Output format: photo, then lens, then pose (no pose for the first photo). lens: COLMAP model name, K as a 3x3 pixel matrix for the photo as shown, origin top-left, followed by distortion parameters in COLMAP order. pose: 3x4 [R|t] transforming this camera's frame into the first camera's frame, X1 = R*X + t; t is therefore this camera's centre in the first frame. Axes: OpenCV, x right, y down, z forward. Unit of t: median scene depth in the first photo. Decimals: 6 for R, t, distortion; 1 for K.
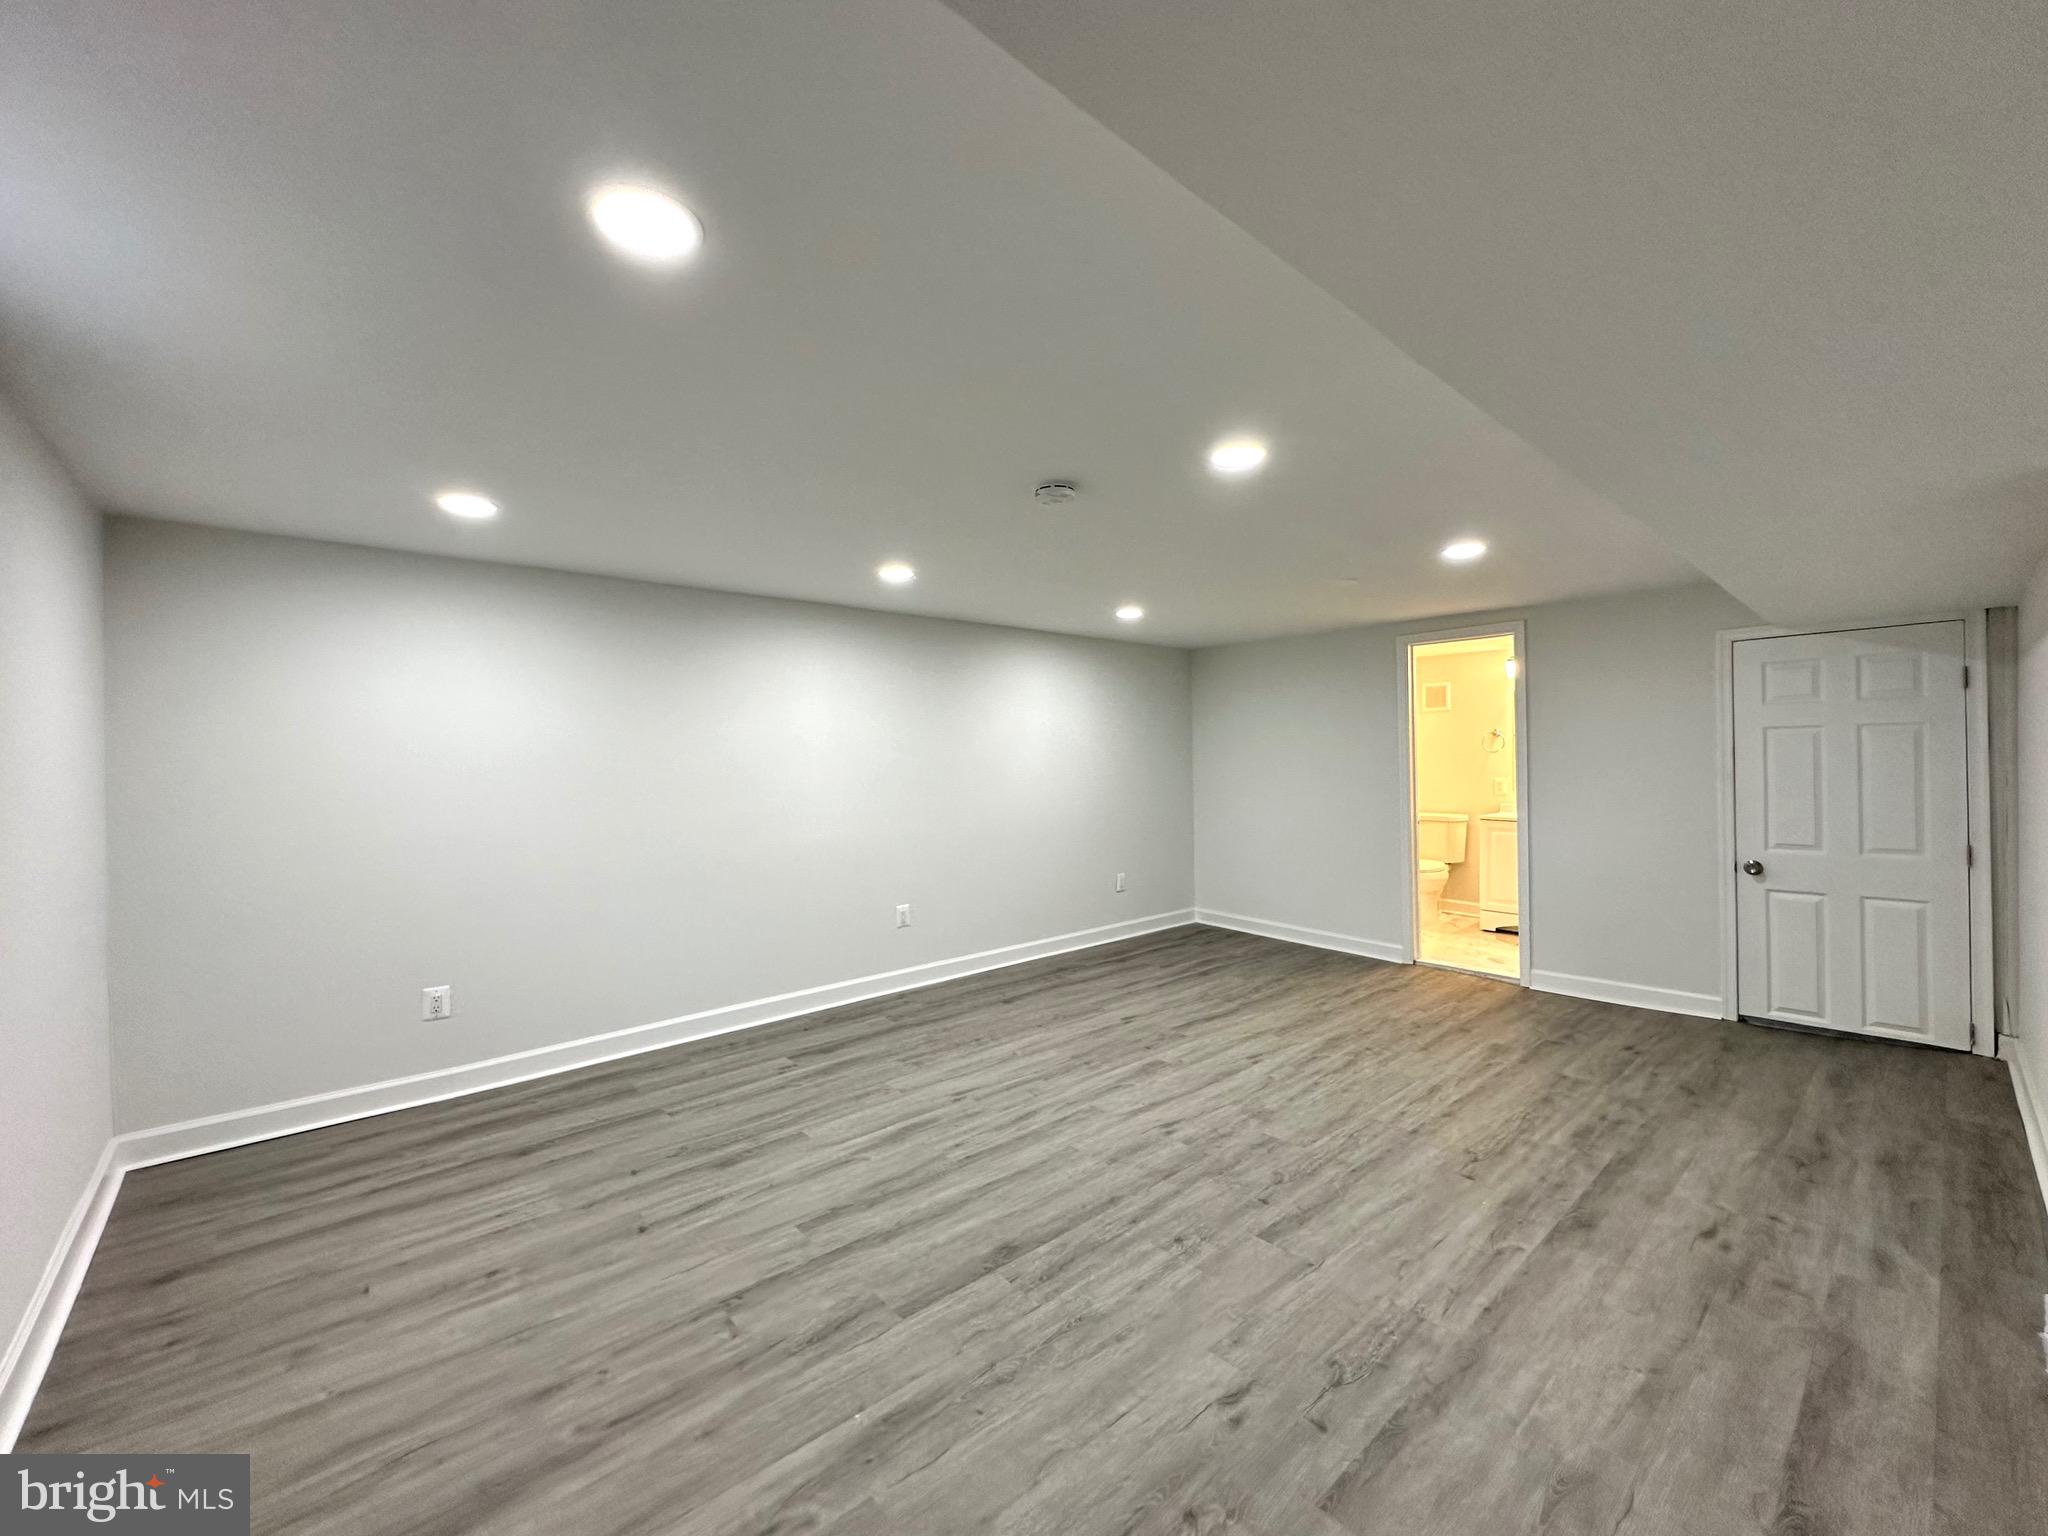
lens RADIAL K [[804.5, 0, 1008.3], [0, 804.5, 763.2], [0, 0, 1]] dist [-0.003380, 0.000092]
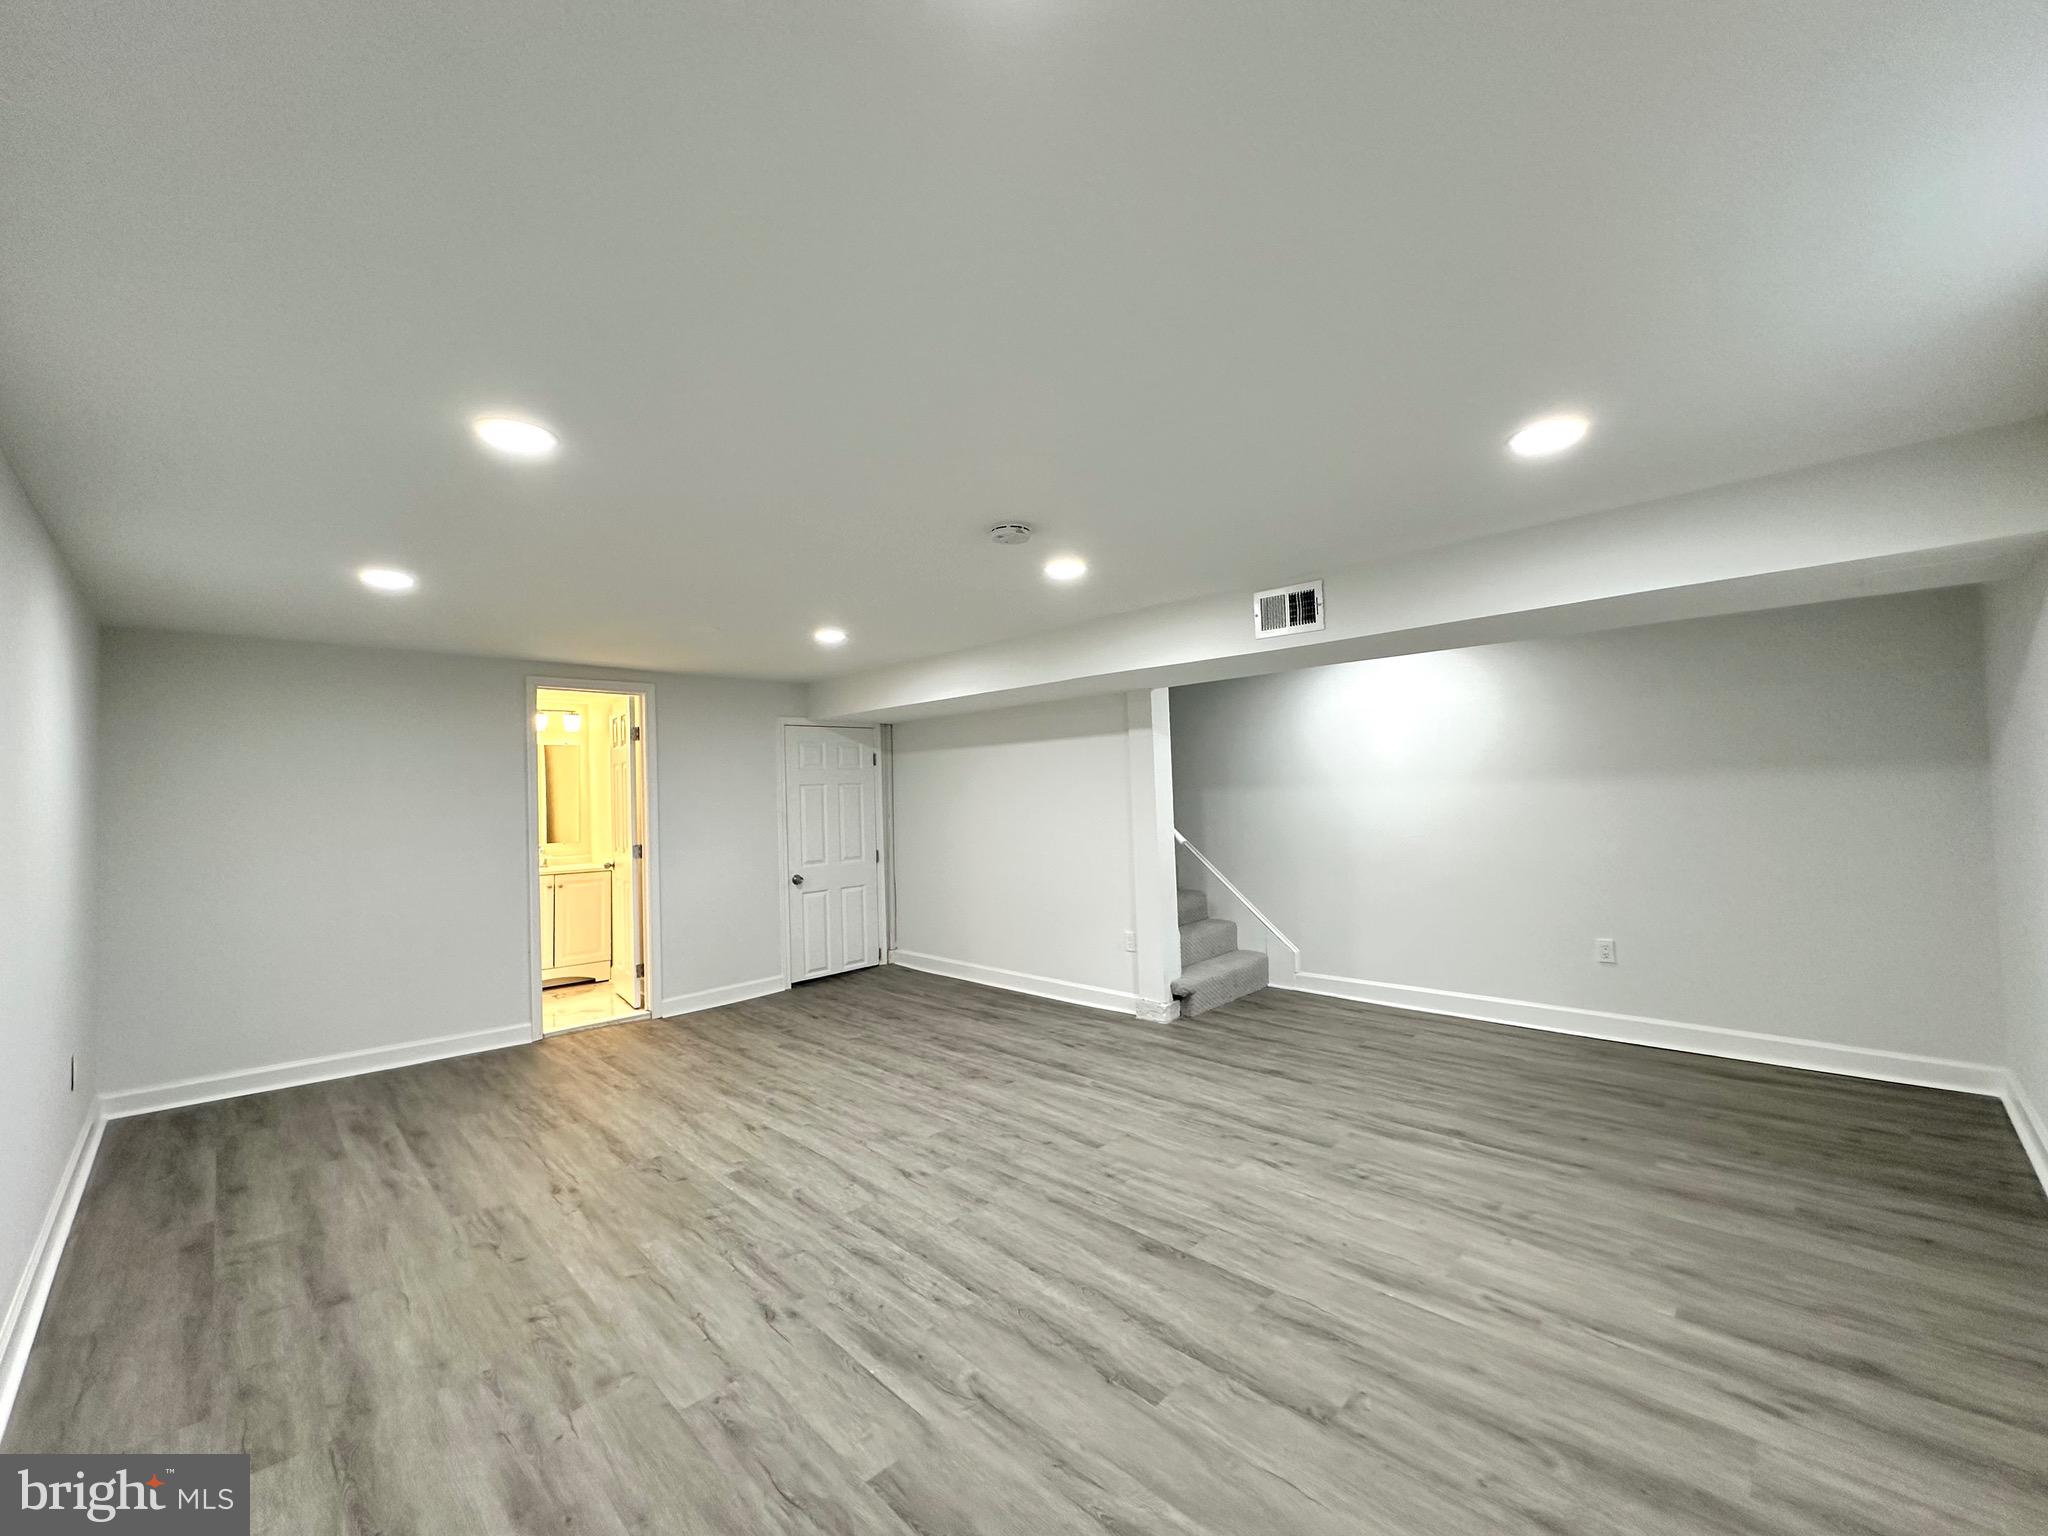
lens RADIAL K [[859.9, 0, 1022.8], [0, 859.9, 760.0], [0, 0, 1]] dist [-0.002688, 0.000219]
pose [[-0.081955, 0.053103, 0.995220, -0.885593], [0.033628, 0.998158, -0.050490, 0.015821], [-0.996069, 0.029329, -0.083590, 0.966768]]
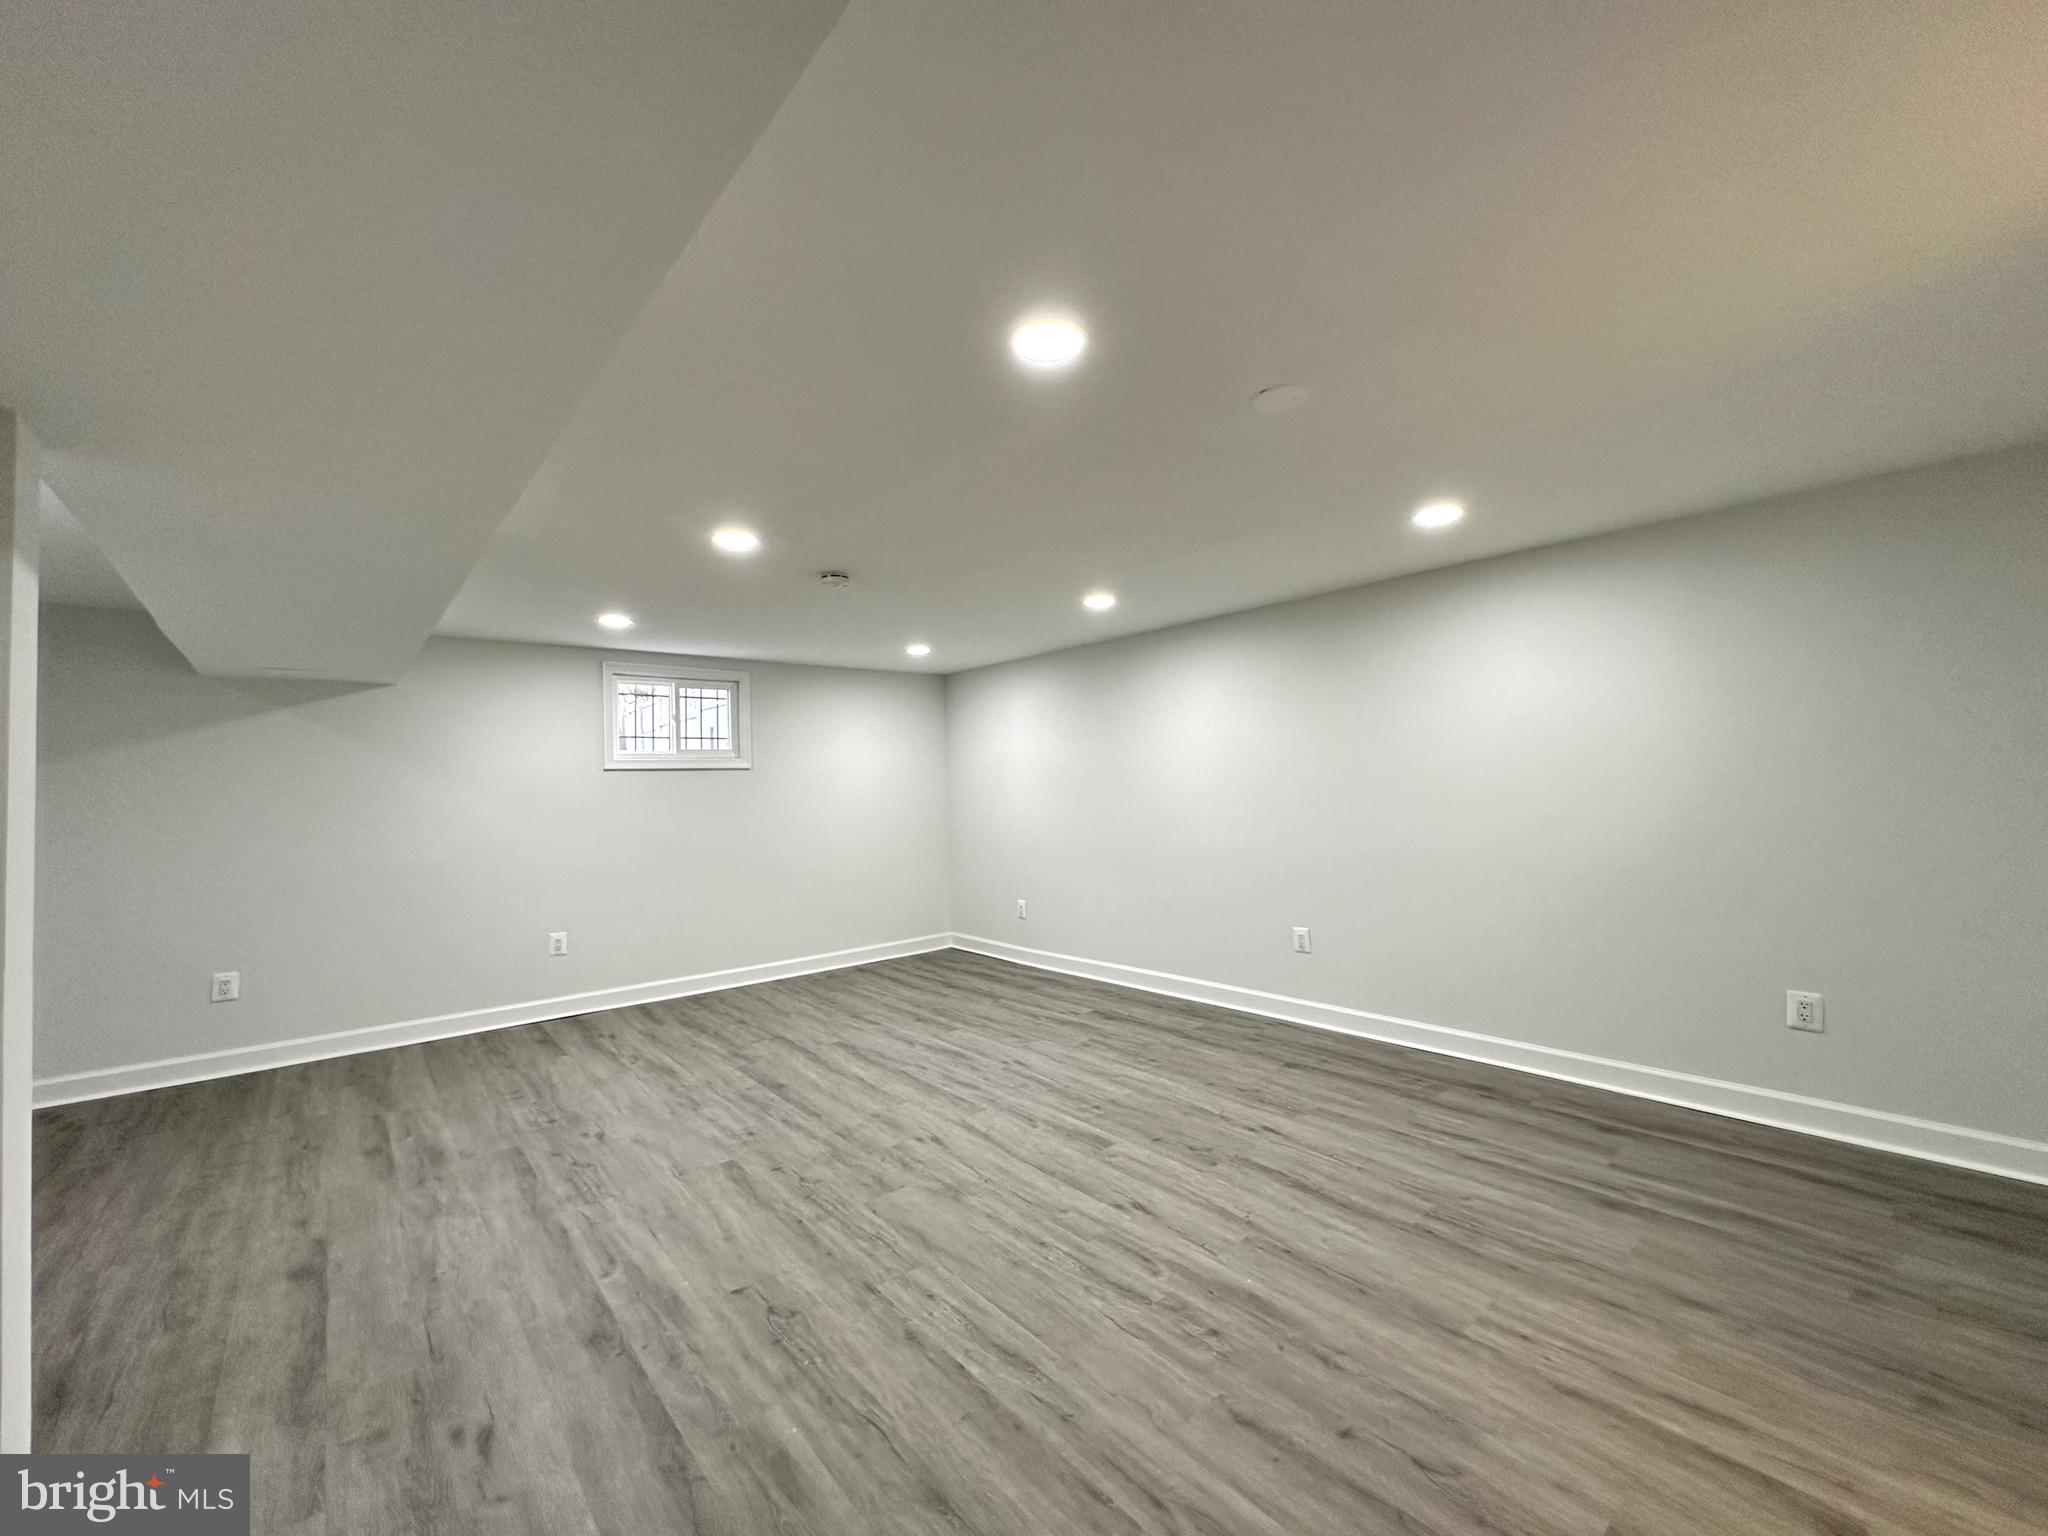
lens RADIAL K [[804.5, 0, 1008.3], [0, 804.5, 763.2], [0, 0, 1]] dist [-0.003380, 0.000092]
pose [[0.001278, -0.014928, -0.999888, 1.228158], [0.027716, 0.999505, -0.014887, 0.008452], [0.999615, -0.027694, 0.001692, 1.139114]]
